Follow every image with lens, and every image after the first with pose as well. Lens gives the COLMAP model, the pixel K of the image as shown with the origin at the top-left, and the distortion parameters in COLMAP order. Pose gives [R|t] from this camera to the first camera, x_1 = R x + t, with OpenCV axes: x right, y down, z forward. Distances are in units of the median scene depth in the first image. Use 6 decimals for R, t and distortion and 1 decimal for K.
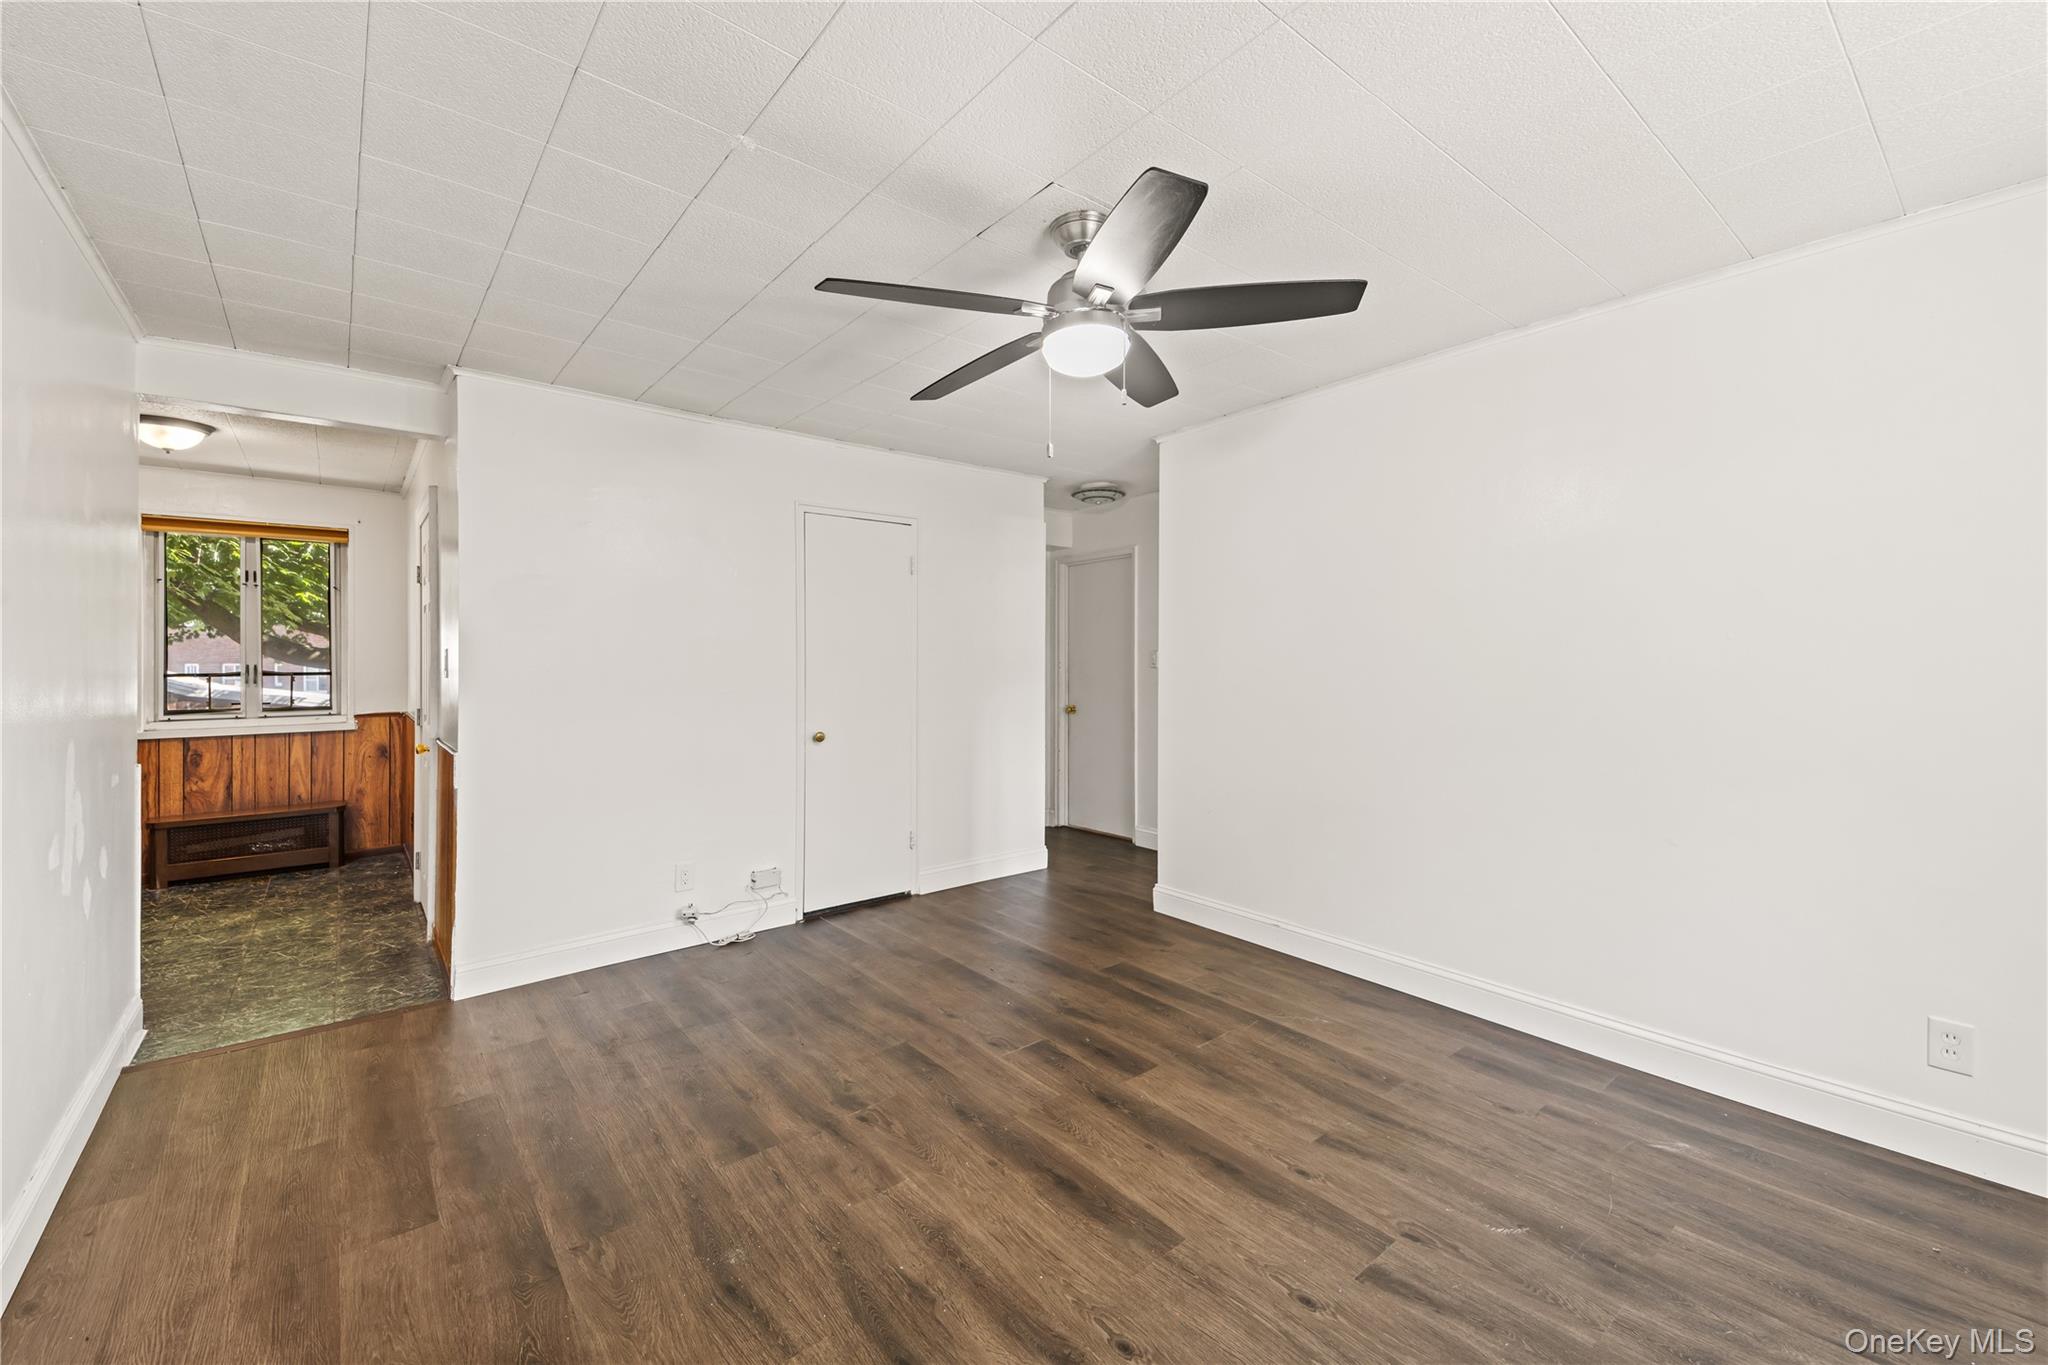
lens RADIAL K [[793.6, 0, 1034.4], [0, 793.6, 661.4], [0, 0, 1]] dist [0.012677, -0.007943]
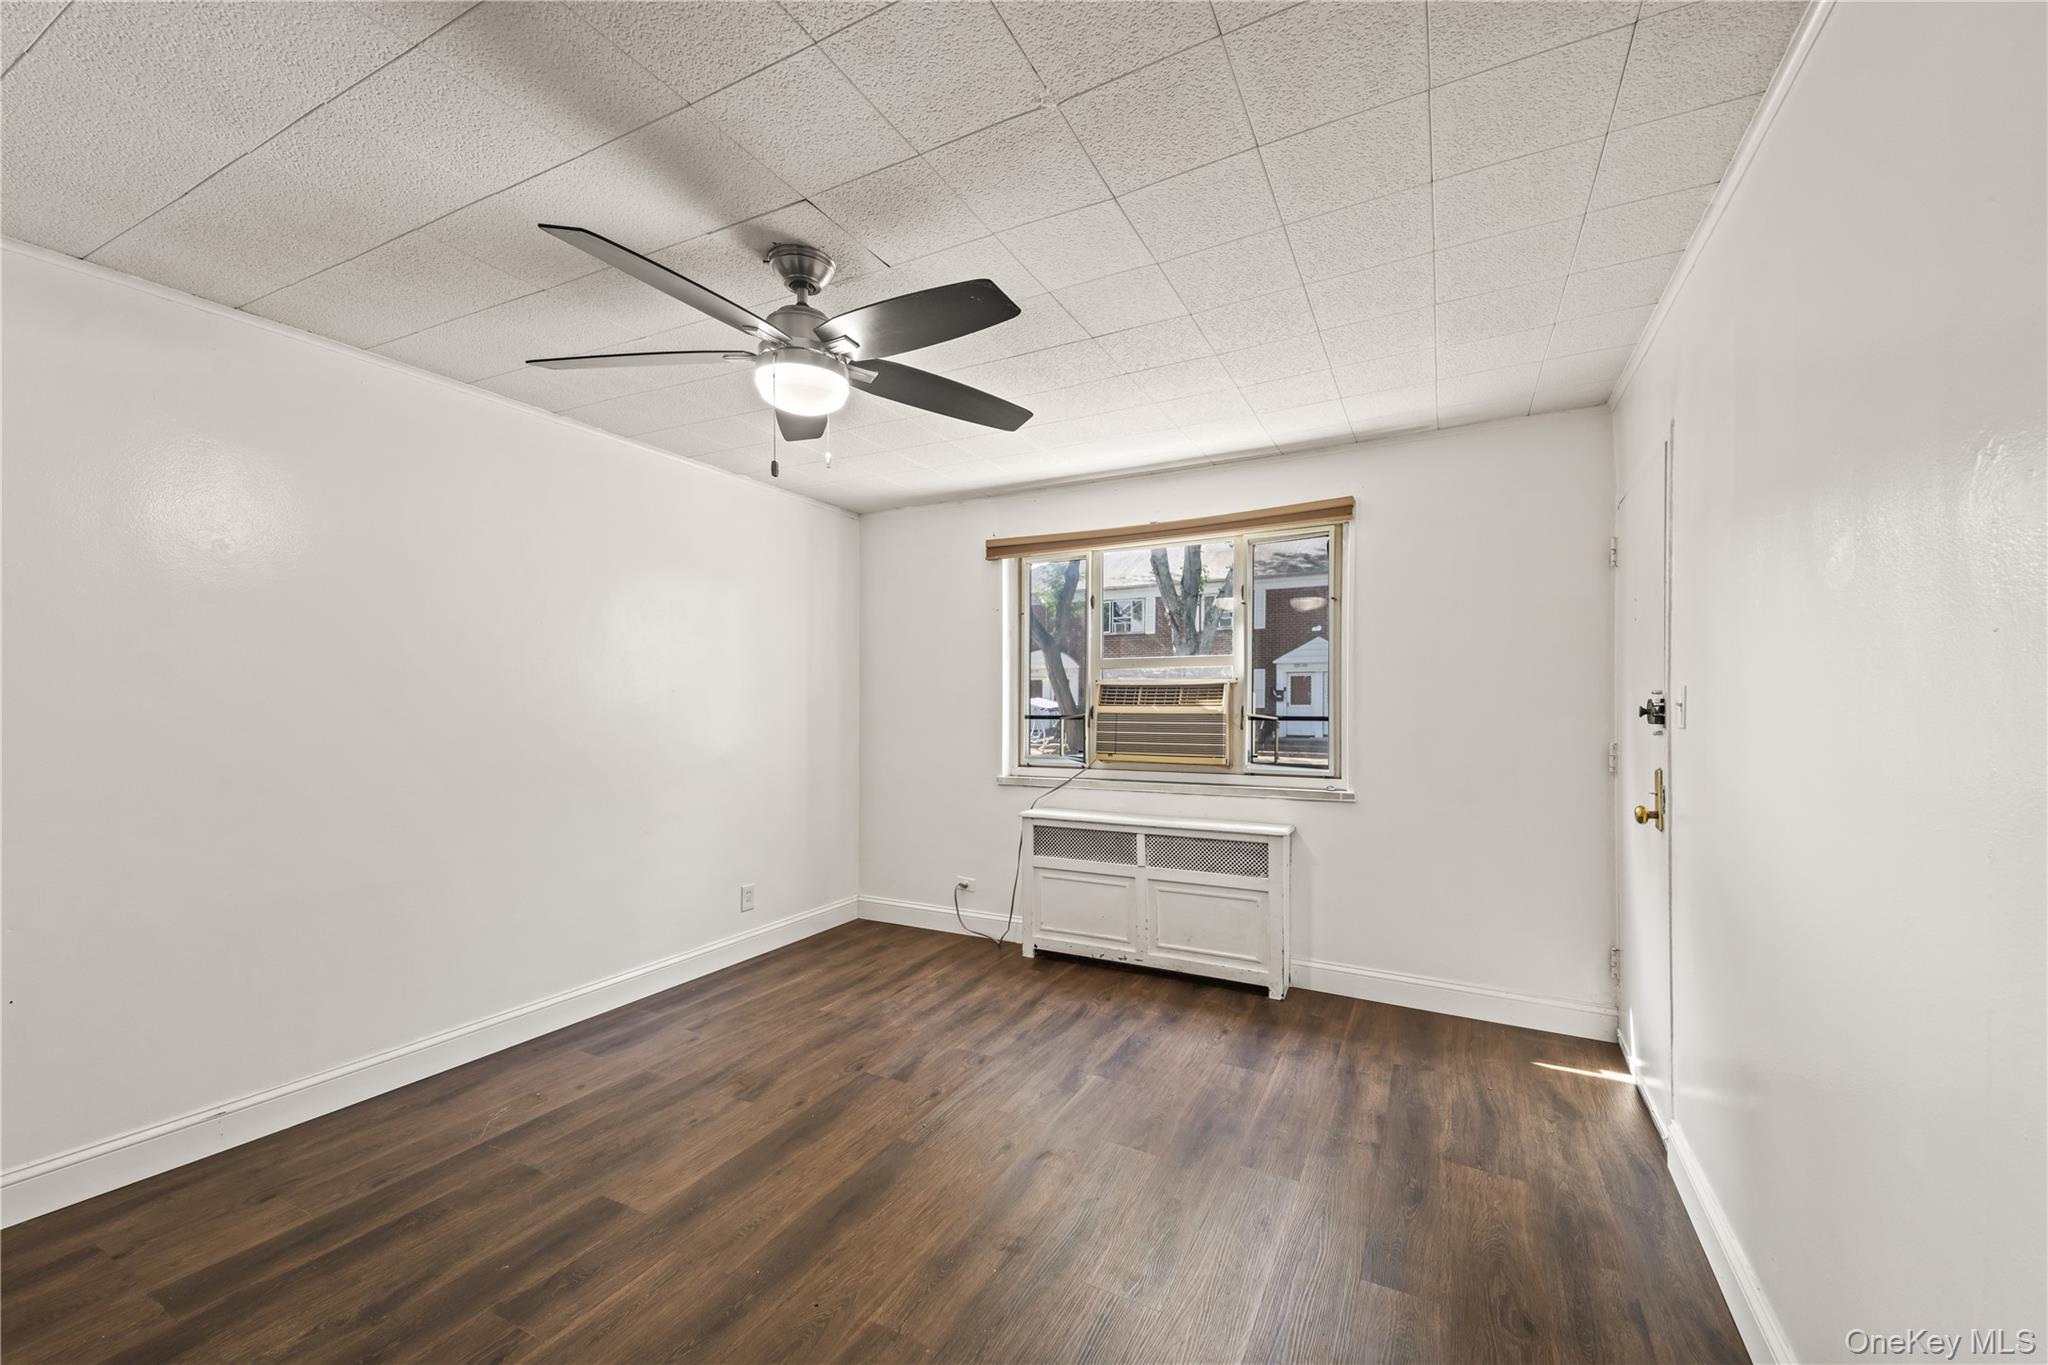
lens RADIAL K [[793.6, 0, 1026.0], [0, 793.6, 700.9], [0, 0, 1]] dist [0.012677, -0.007943]
pose [[-0.403867, 0.010088, 0.914762, -0.833419], [-0.001690, 0.999929, -0.011773, 0.004802], [-0.914816, -0.006300, -0.403822, 0.994207]]
